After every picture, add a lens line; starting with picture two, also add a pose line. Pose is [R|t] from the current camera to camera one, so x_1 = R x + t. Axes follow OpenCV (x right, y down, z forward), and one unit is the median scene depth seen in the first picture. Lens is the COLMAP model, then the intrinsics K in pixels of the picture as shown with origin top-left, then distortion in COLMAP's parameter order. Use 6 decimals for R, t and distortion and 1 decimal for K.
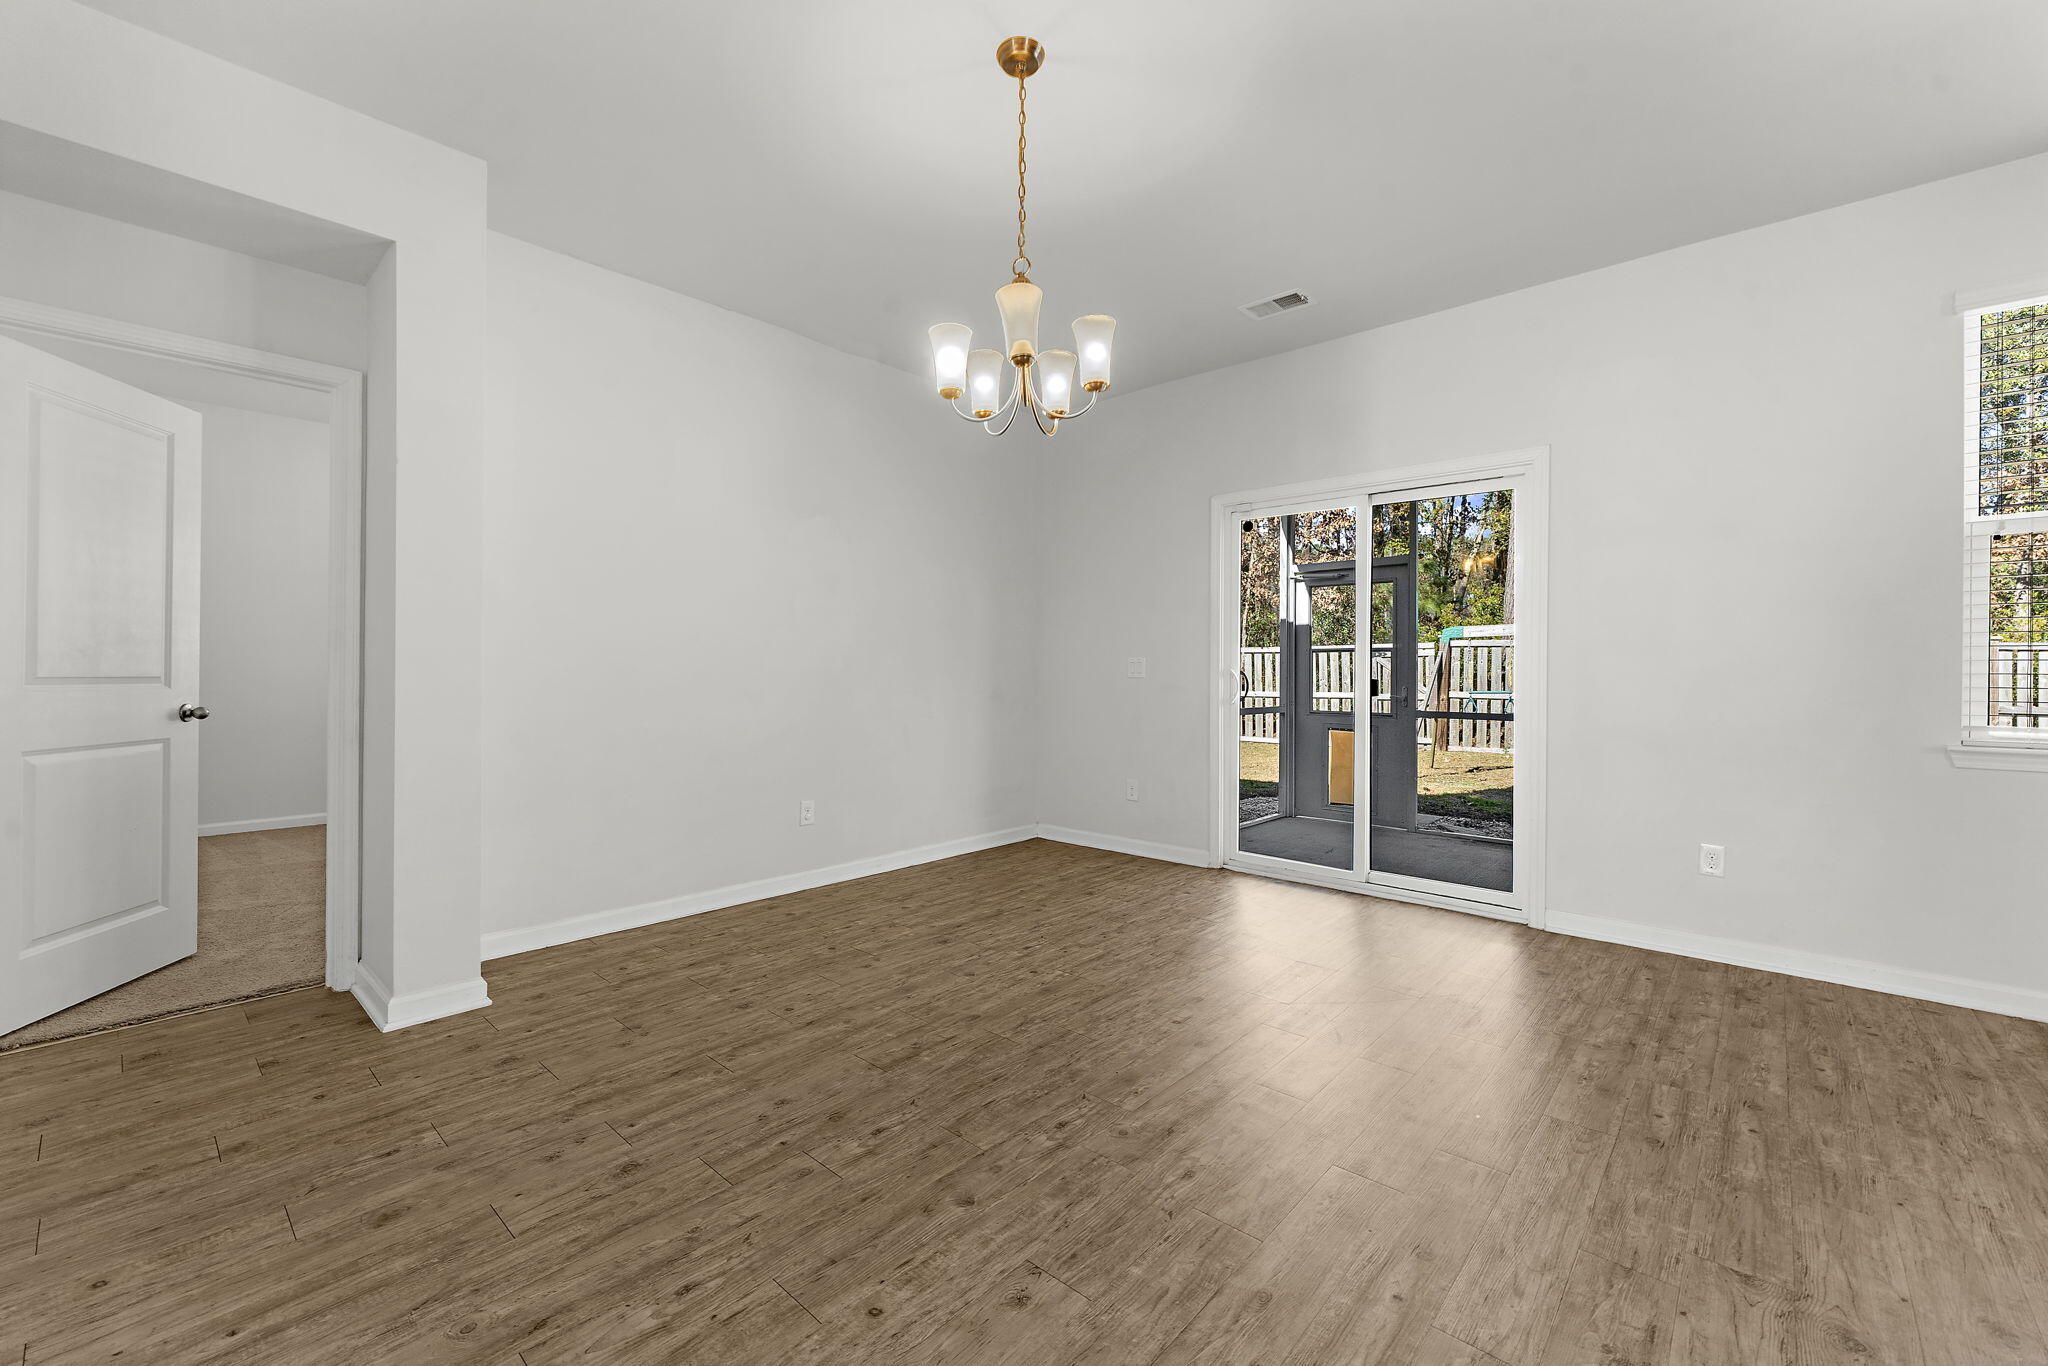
lens RADIAL K [[841.2, 0, 1033.3], [0, 841.2, 668.0], [0, 0, 1]] dist [-0.003356, 0.001157]
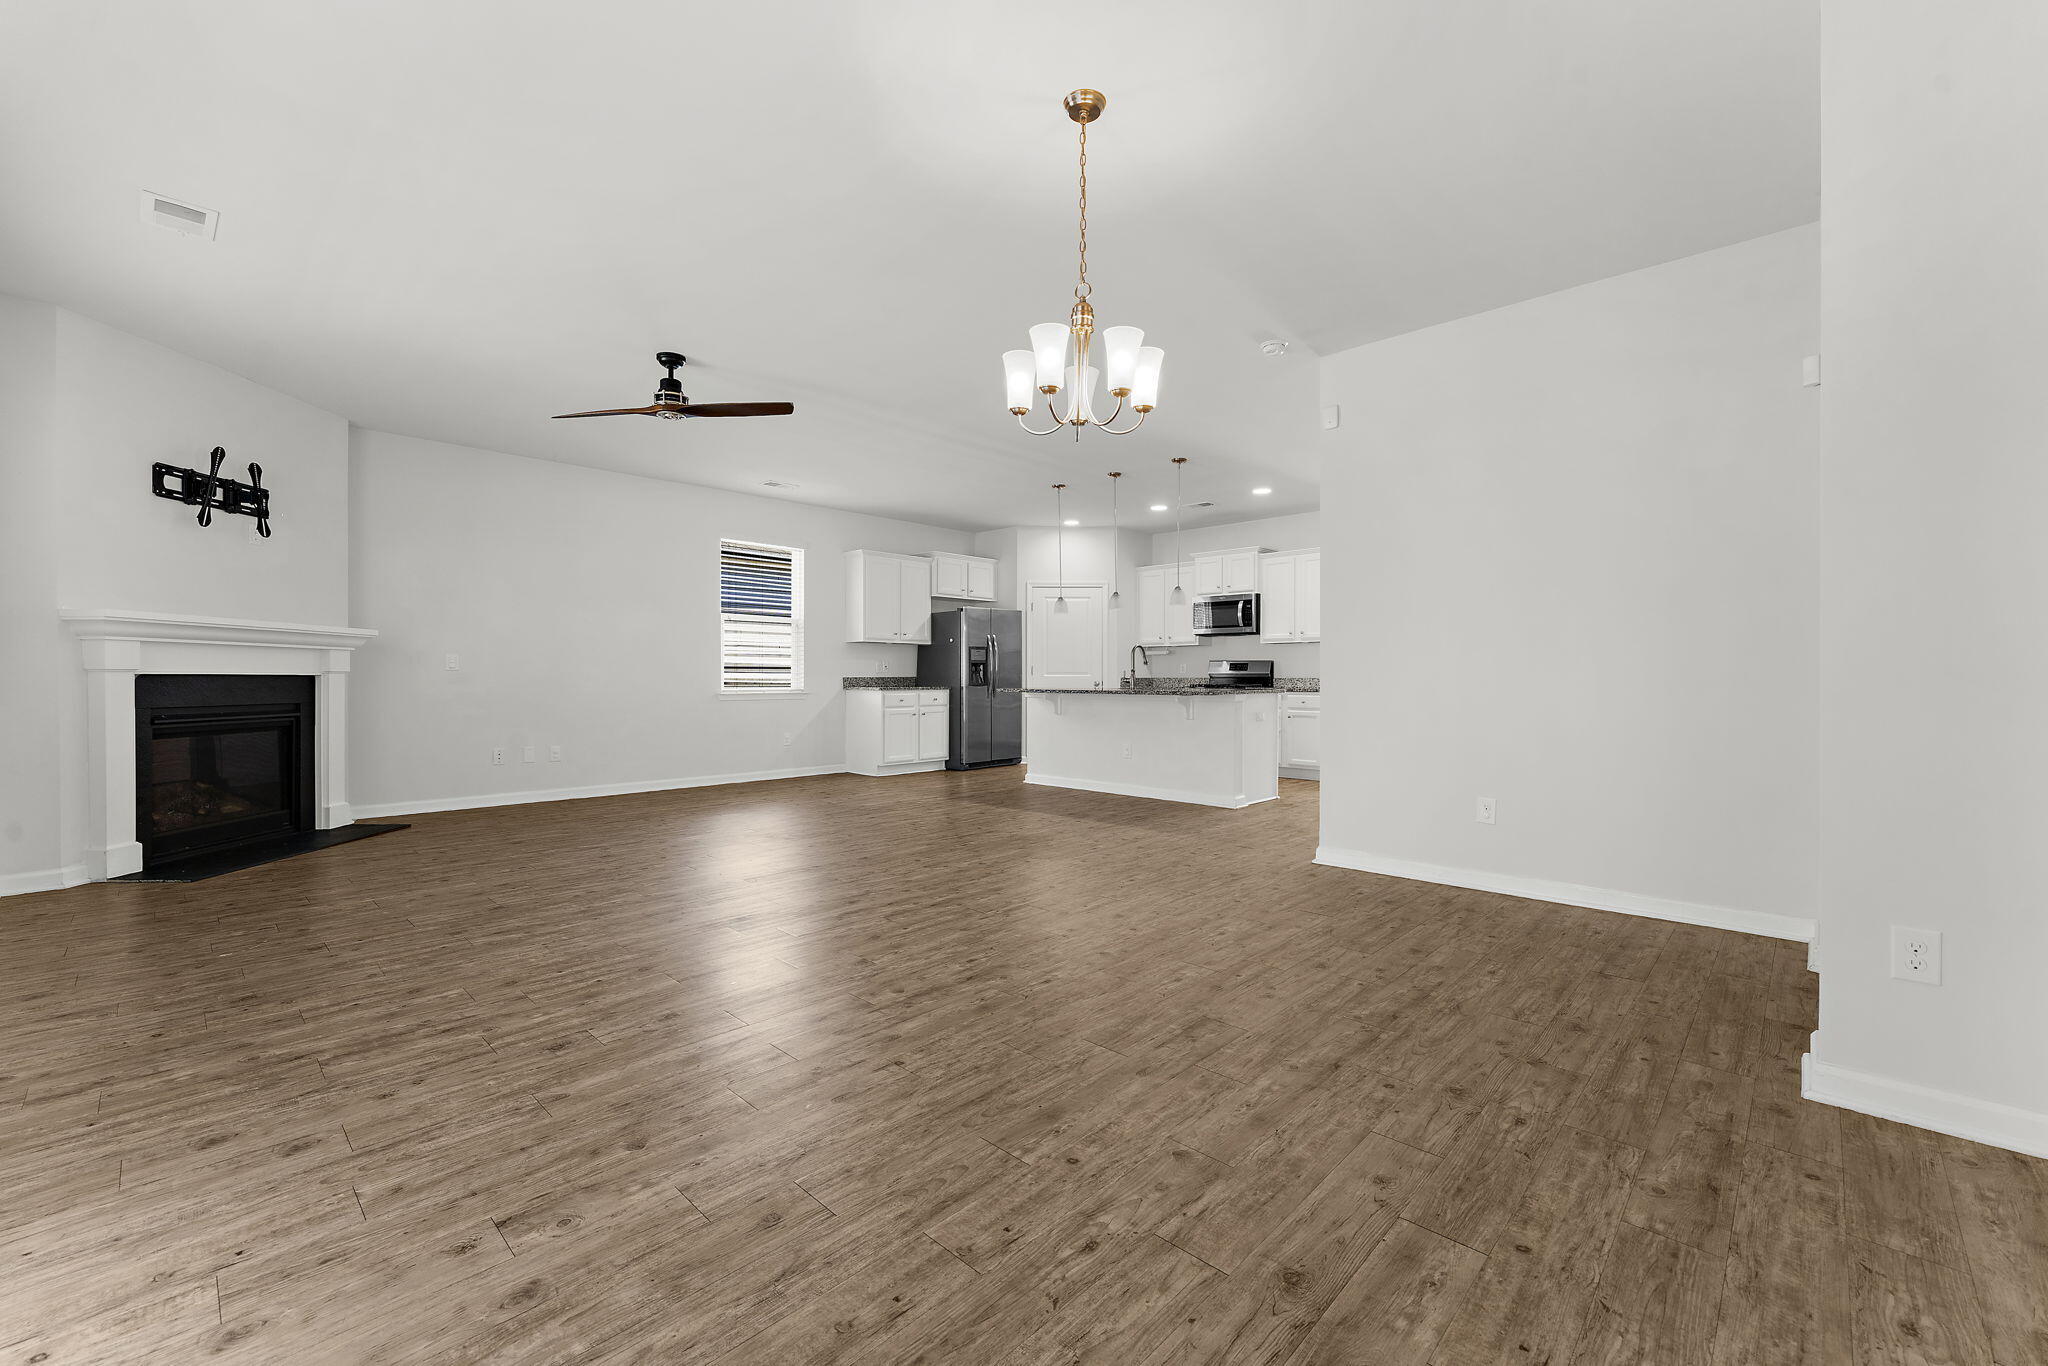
lens RADIAL K [[841.2, 0, 1010.3], [0, 841.2, 679.1], [0, 0, 1]] dist [-0.003356, 0.001157]
pose [[-0.998465, -0.006874, 0.054954, 0.015537], [-0.006725, 0.999973, 0.002891, 0.034821], [-0.054972, 0.002517, -0.998485, 1.784286]]
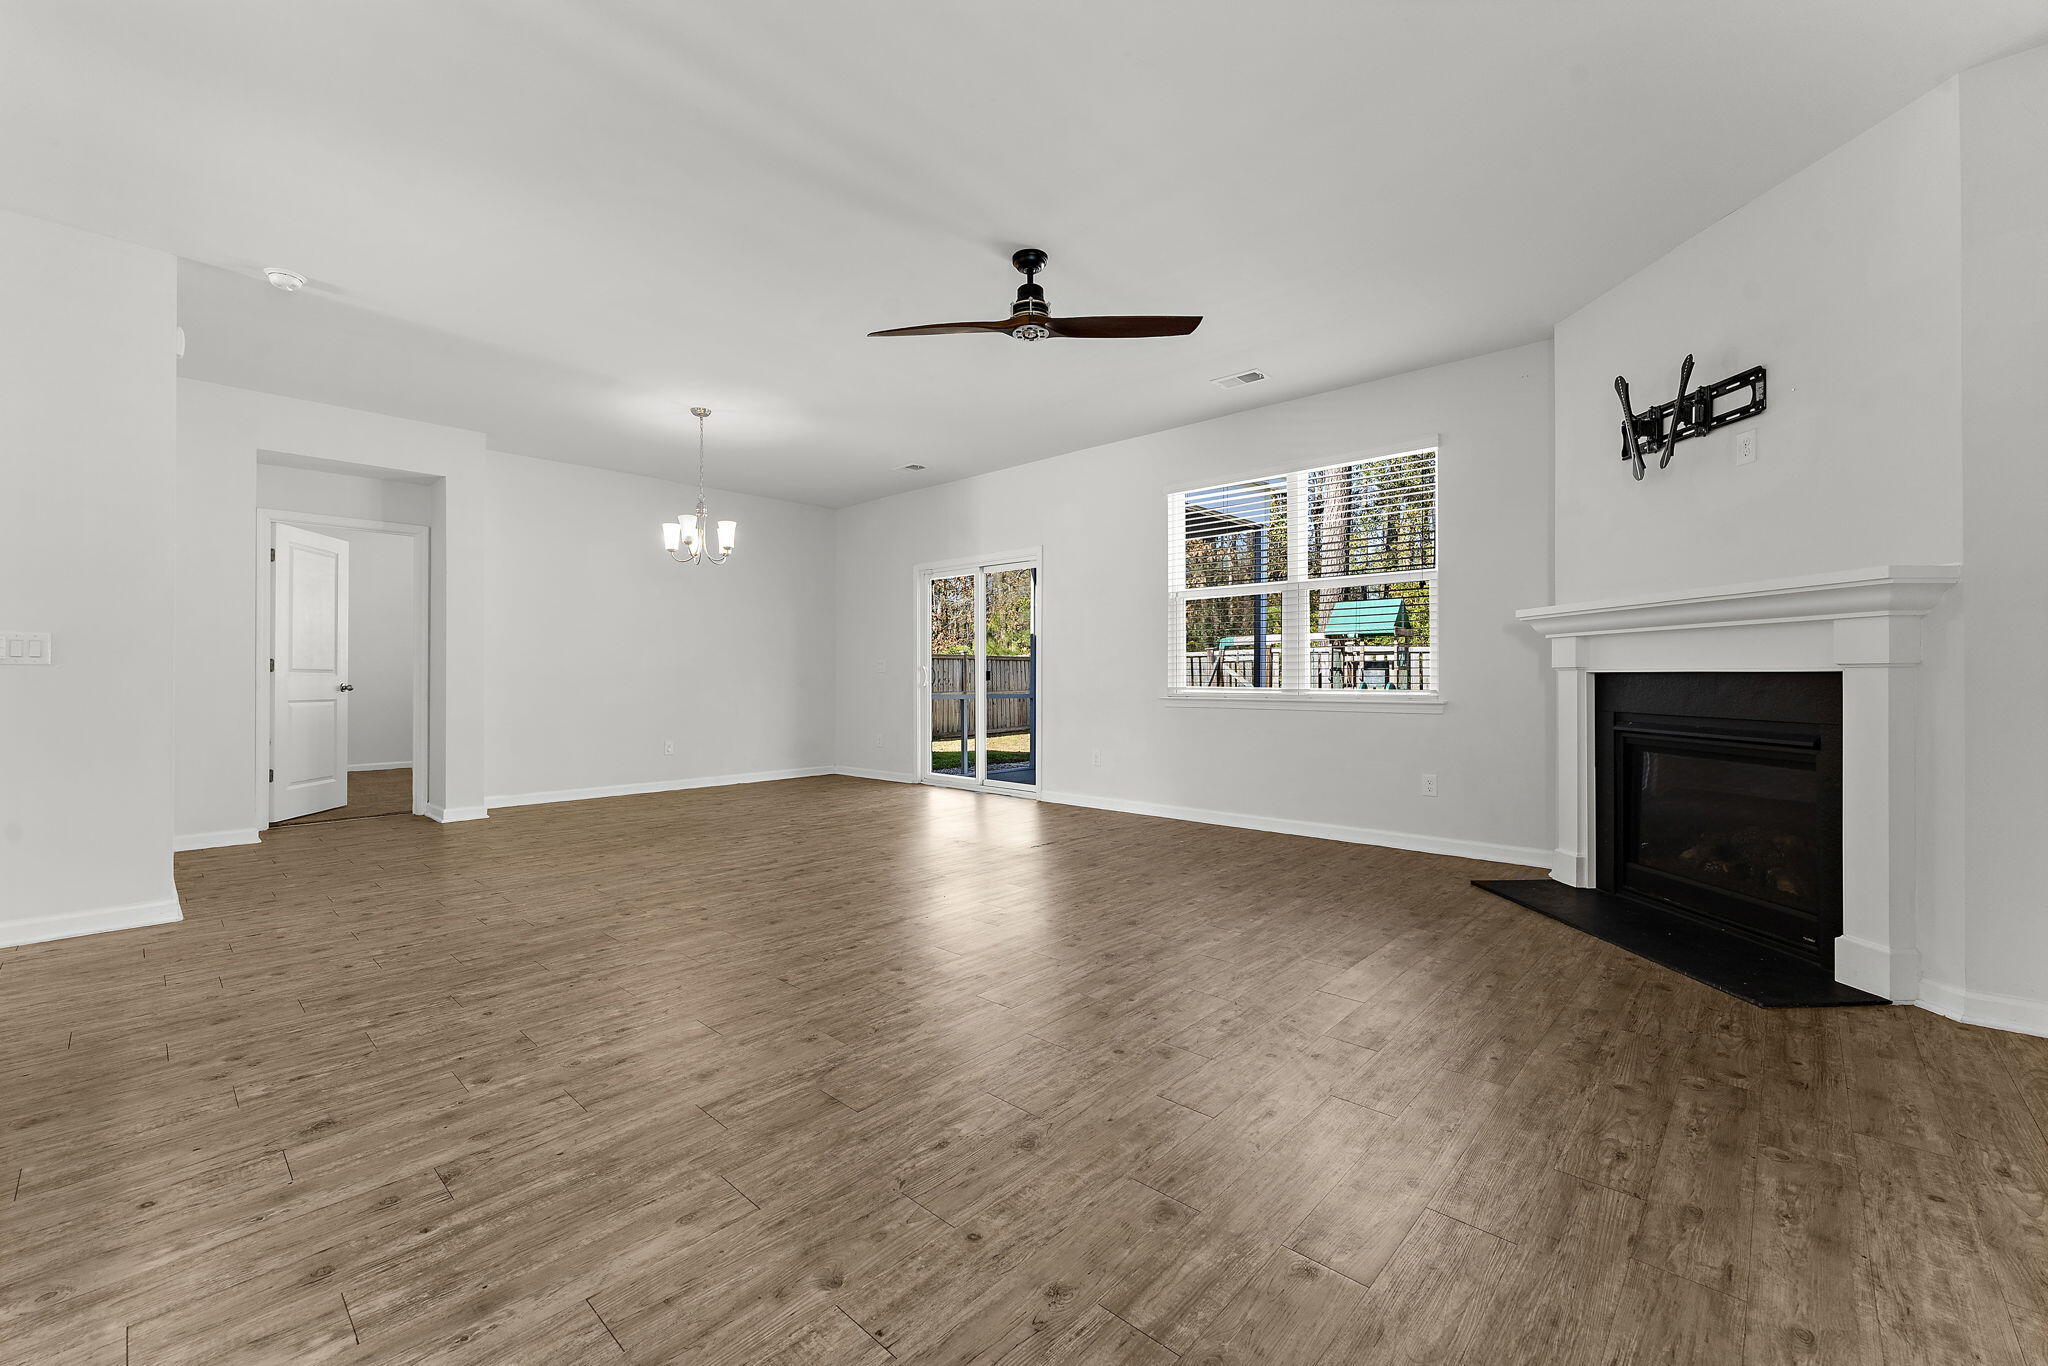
lens RADIAL K [[841.2, 0, 1029.2], [0, 841.2, 676.1], [0, 0, 1]] dist [-0.003356, 0.001157]
pose [[0.999980, -0.006302, 0.000783, 0.779174], [0.006304, 0.999977, -0.002418, 0.045897], [-0.000767, 0.002423, 0.999997, -1.219516]]
